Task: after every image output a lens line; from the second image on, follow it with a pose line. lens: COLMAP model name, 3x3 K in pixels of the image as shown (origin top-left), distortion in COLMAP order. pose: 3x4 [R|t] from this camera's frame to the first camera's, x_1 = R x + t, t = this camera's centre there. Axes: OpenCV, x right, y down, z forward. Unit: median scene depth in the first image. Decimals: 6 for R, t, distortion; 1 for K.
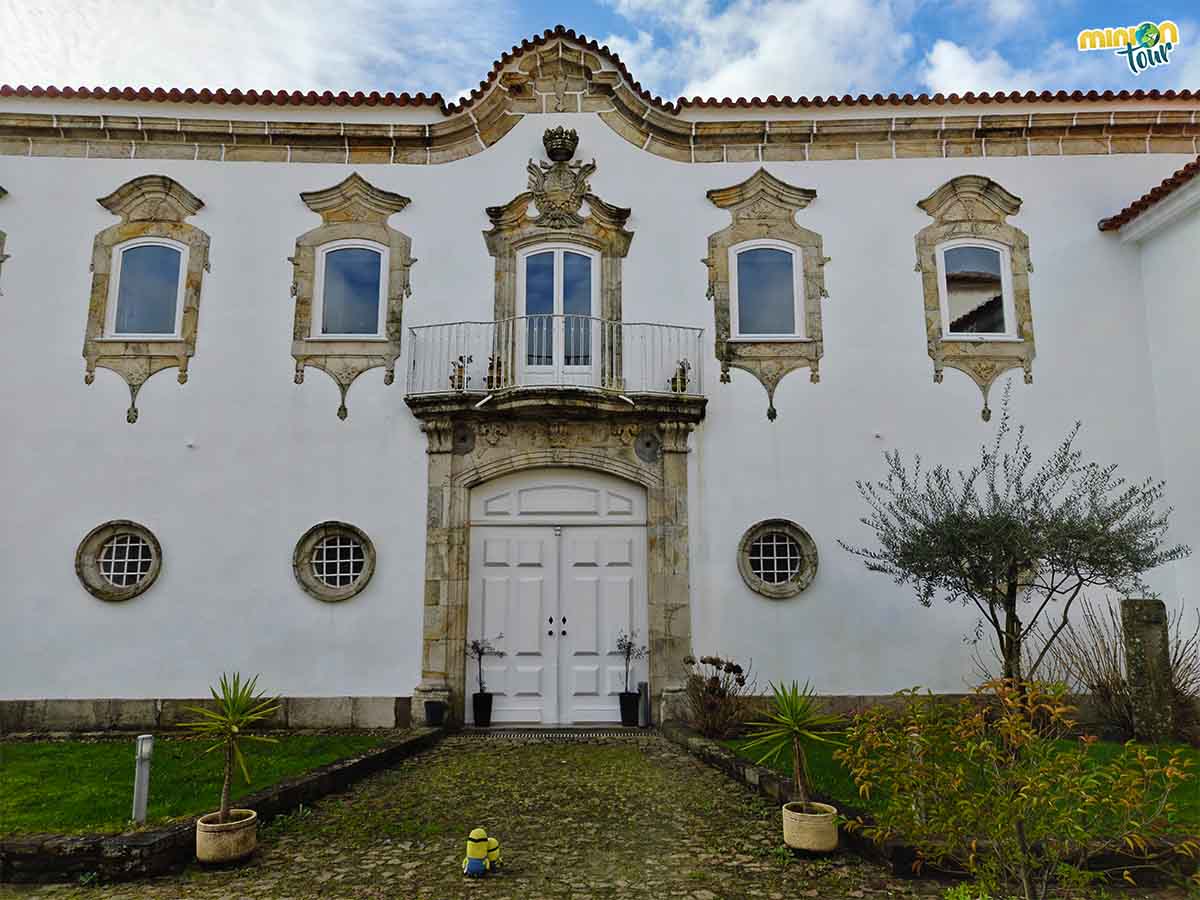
lens RADIAL K [[834.6, 0, 605.1], [0, 834.6, 445.6], [0, 0, 1]] dist [0.011143, -0.005206]
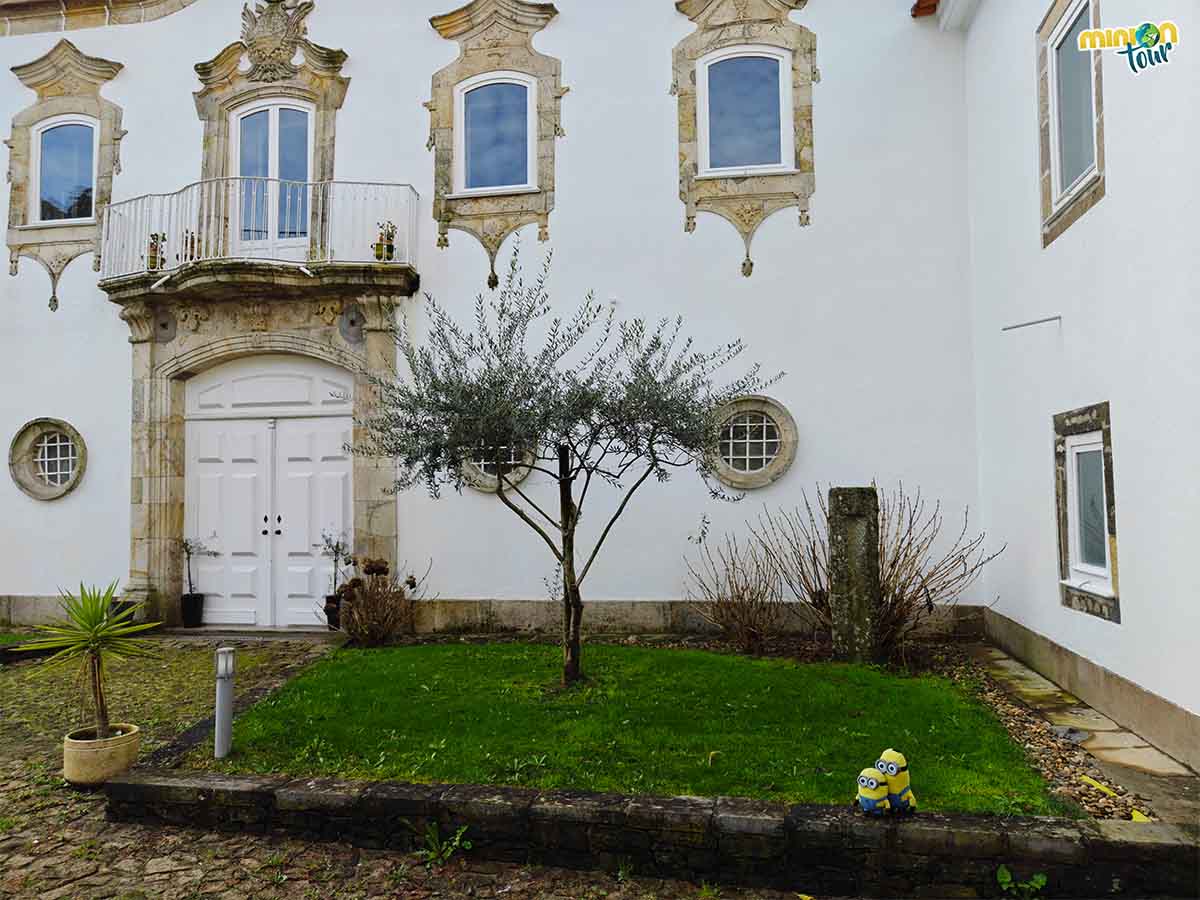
lens RADIAL K [[834.6, 0, 600.5], [0, 834.6, 448.6], [0, 0, 1]] dist [0.011143, -0.005206]
pose [[0.984108, -0.018597, -0.176594, 0.451167], [0.038342, 0.993295, 0.109066, 0.043096], [0.173382, -0.114104, 0.978222, 0.157301]]
